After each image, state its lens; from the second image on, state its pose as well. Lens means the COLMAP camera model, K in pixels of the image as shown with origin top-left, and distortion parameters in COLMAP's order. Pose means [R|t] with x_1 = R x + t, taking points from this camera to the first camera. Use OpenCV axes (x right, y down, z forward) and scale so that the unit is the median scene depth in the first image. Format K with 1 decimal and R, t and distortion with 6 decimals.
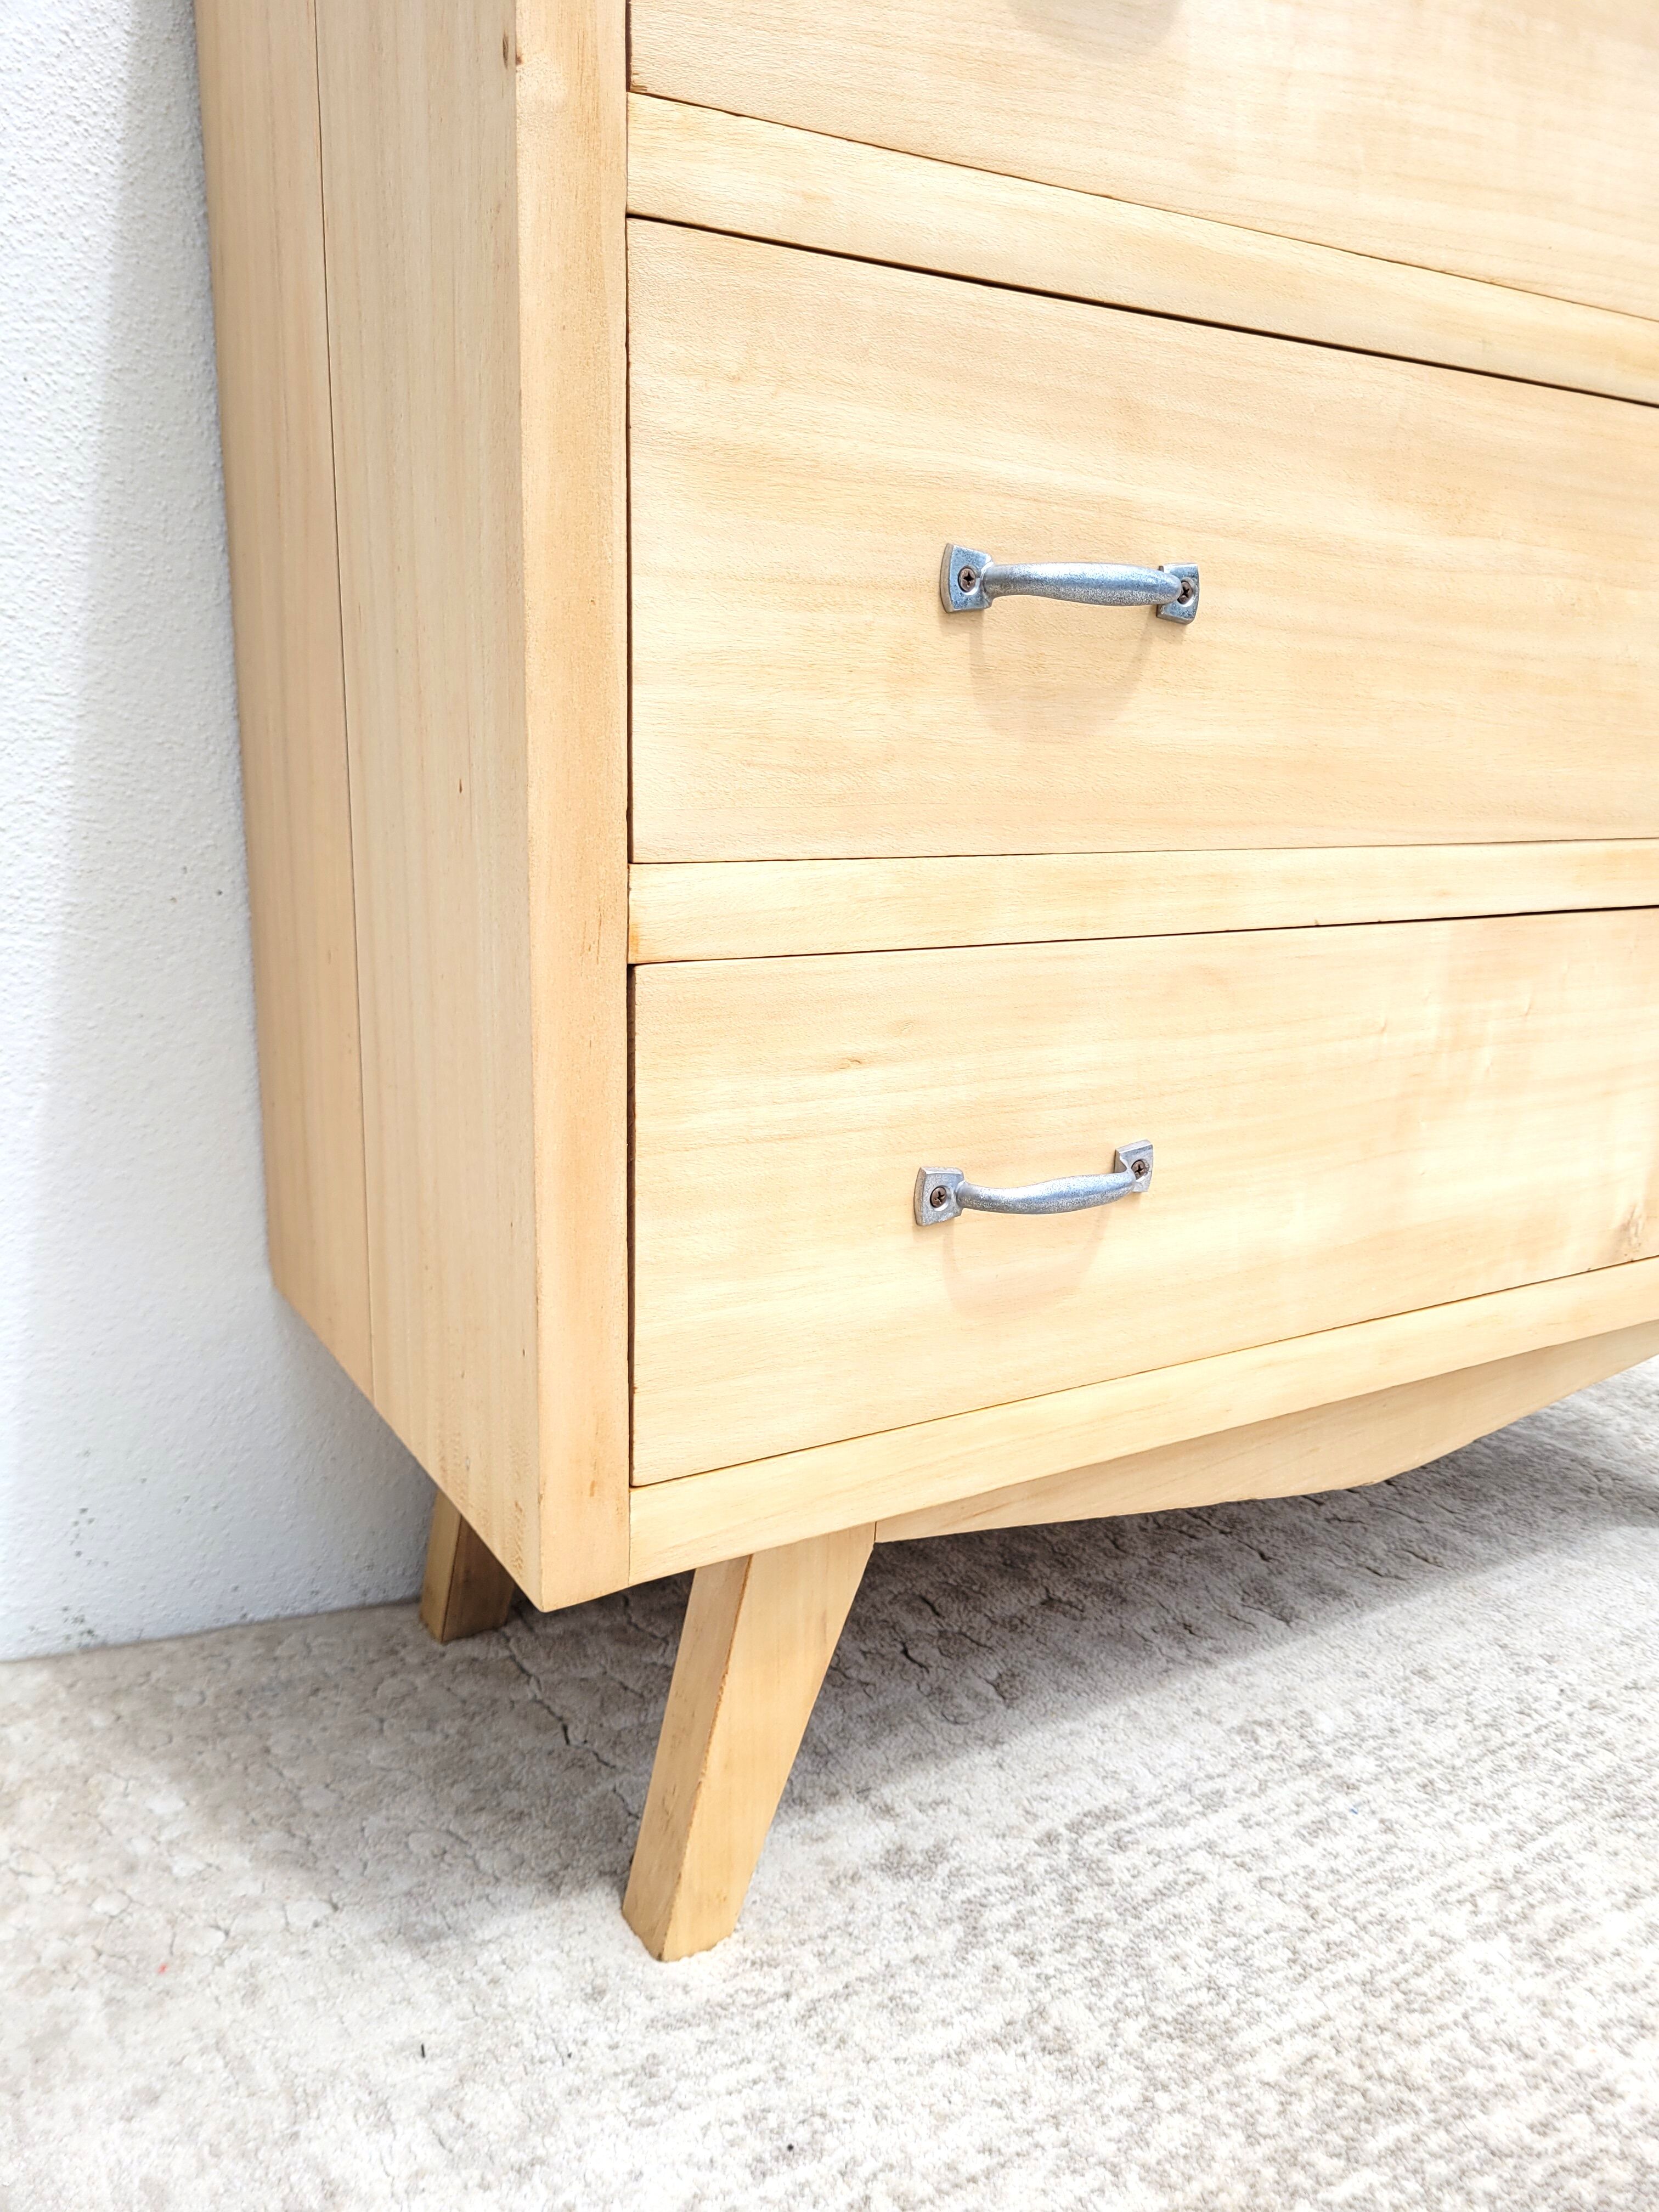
lens RADIAL K [[1691.8, 0, 863.1], [0, 1691.8, 1123.3], [0, 0, 1]] dist [0.042387, -0.049006]
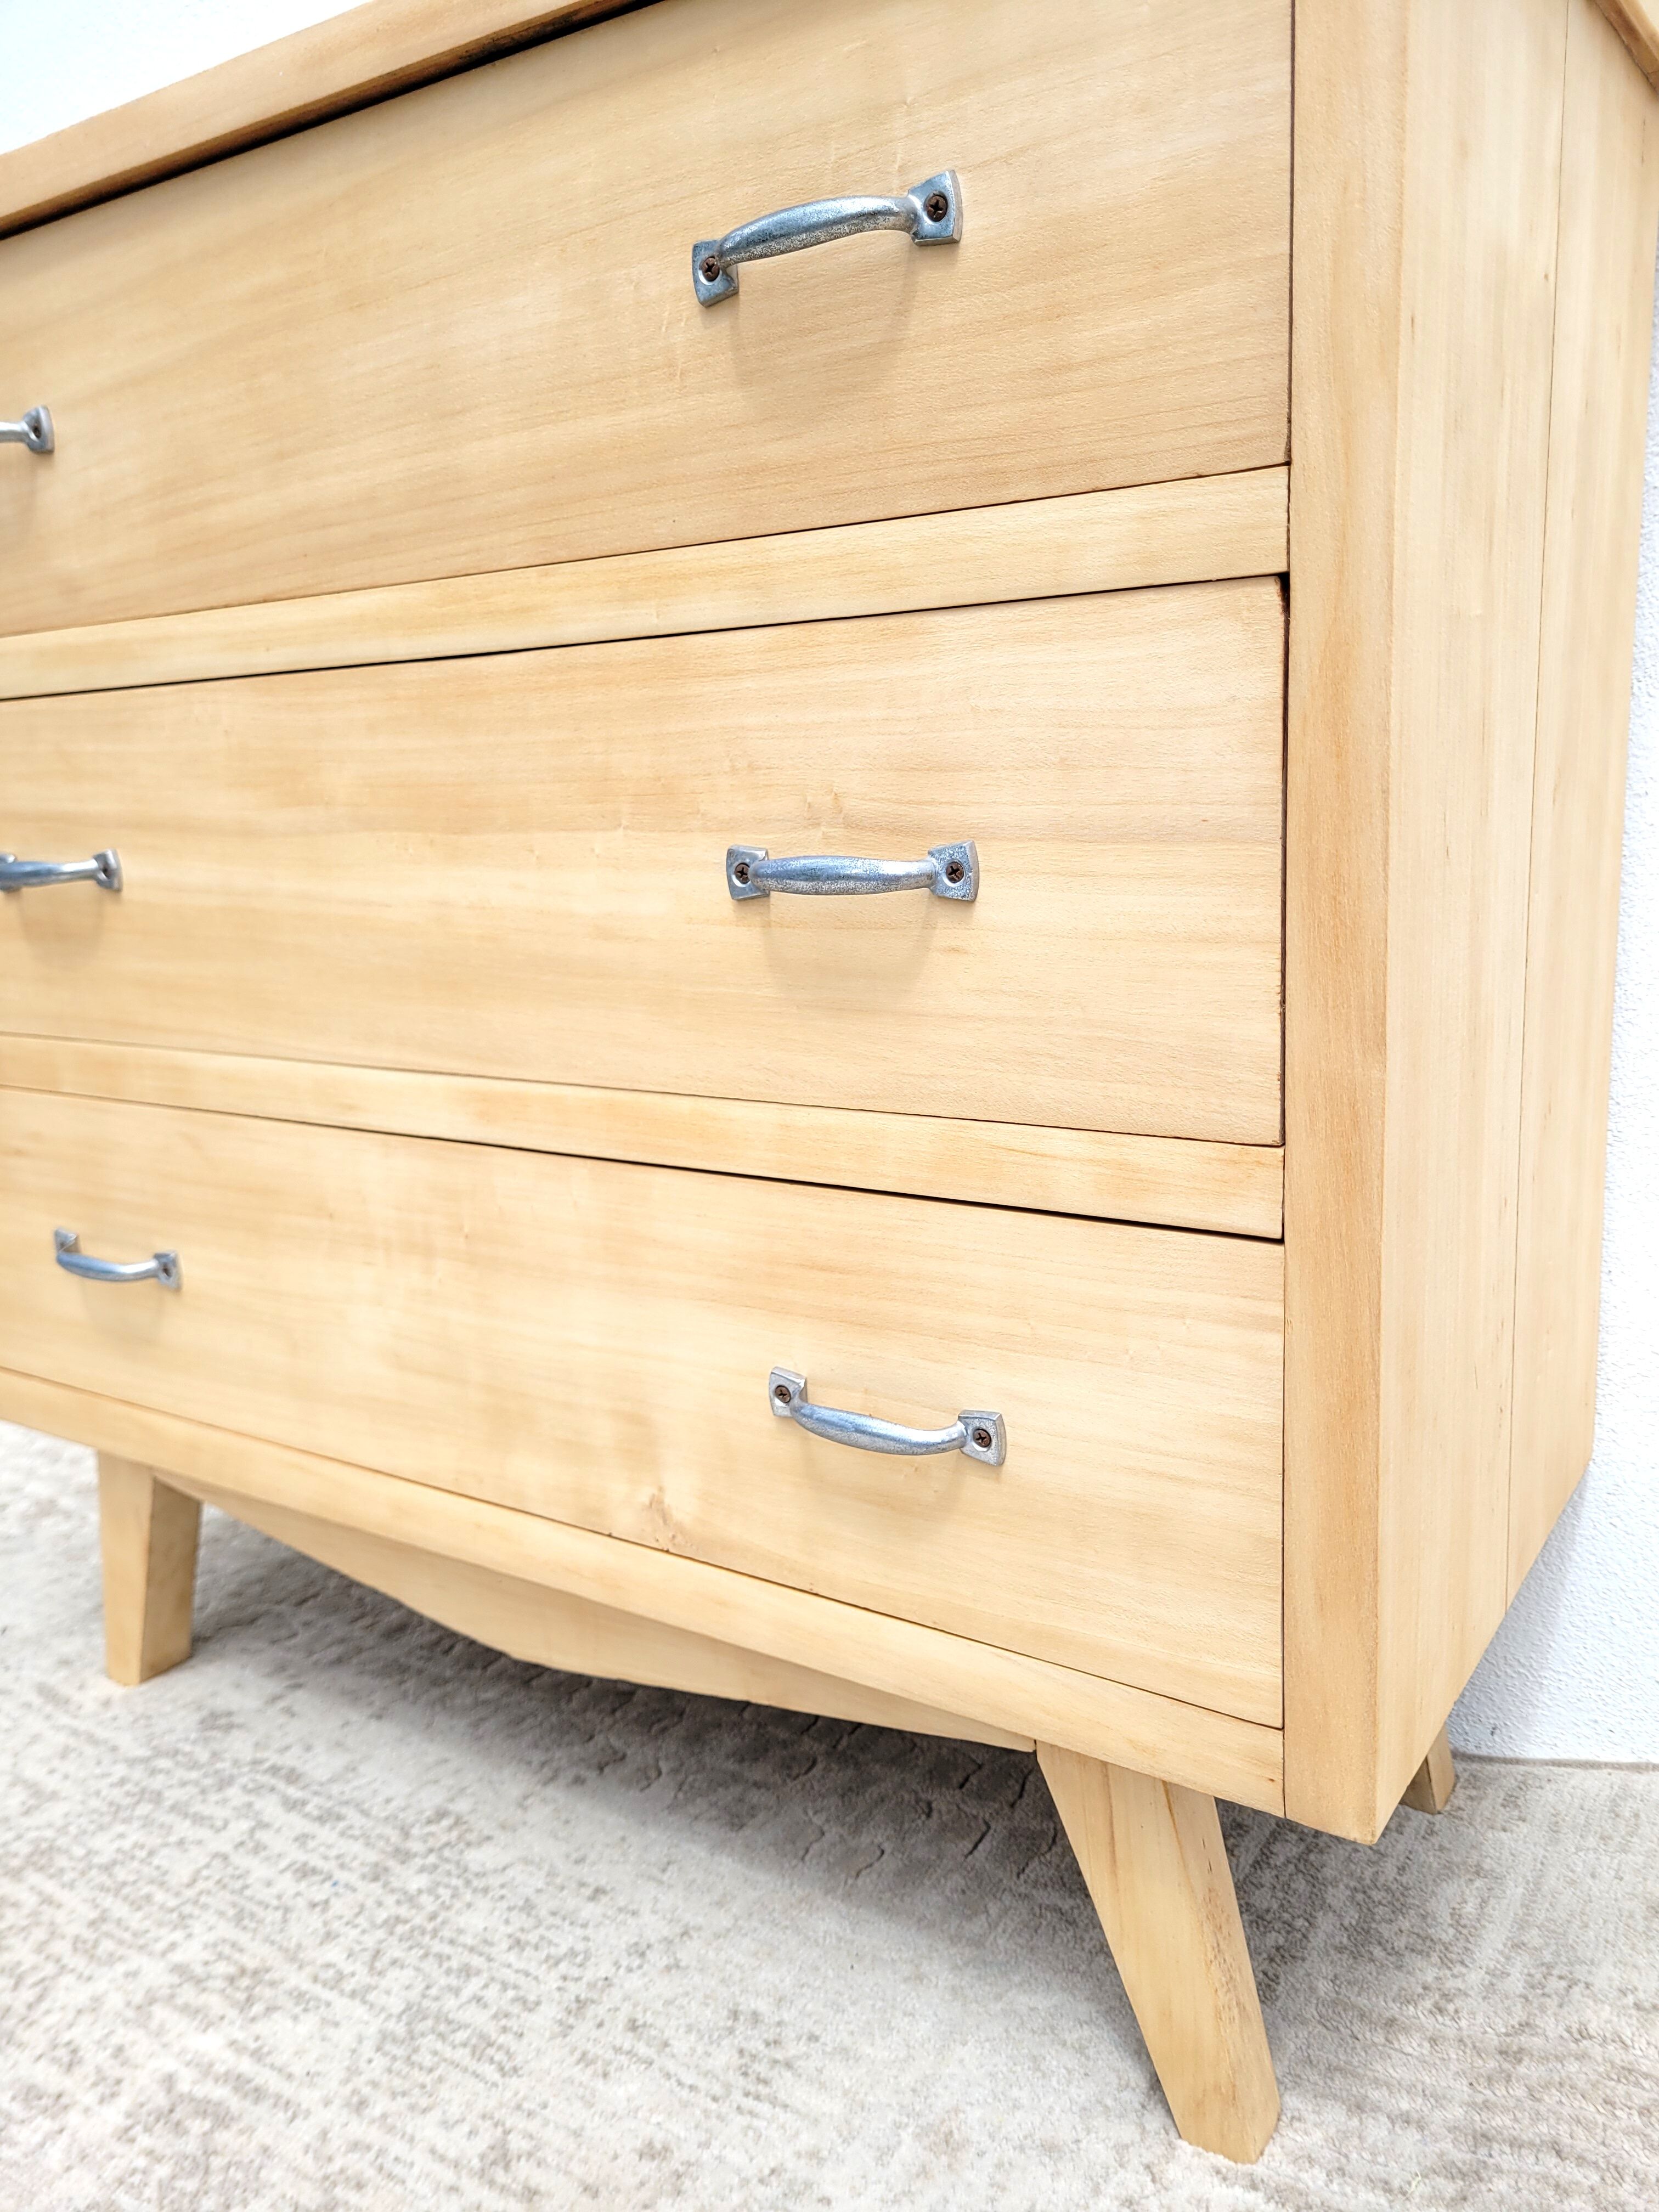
lens RADIAL K [[1691.8, 0, 863.1], [0, 1691.8, 1123.3], [0, 0, 1]] dist [0.042387, -0.049006]
pose [[0.427143, 0.145401, -0.892417, 1.576441], [-0.161313, 0.983406, 0.083016, -0.288150], [0.889678, 0.108499, 0.443510, 0.849520]]
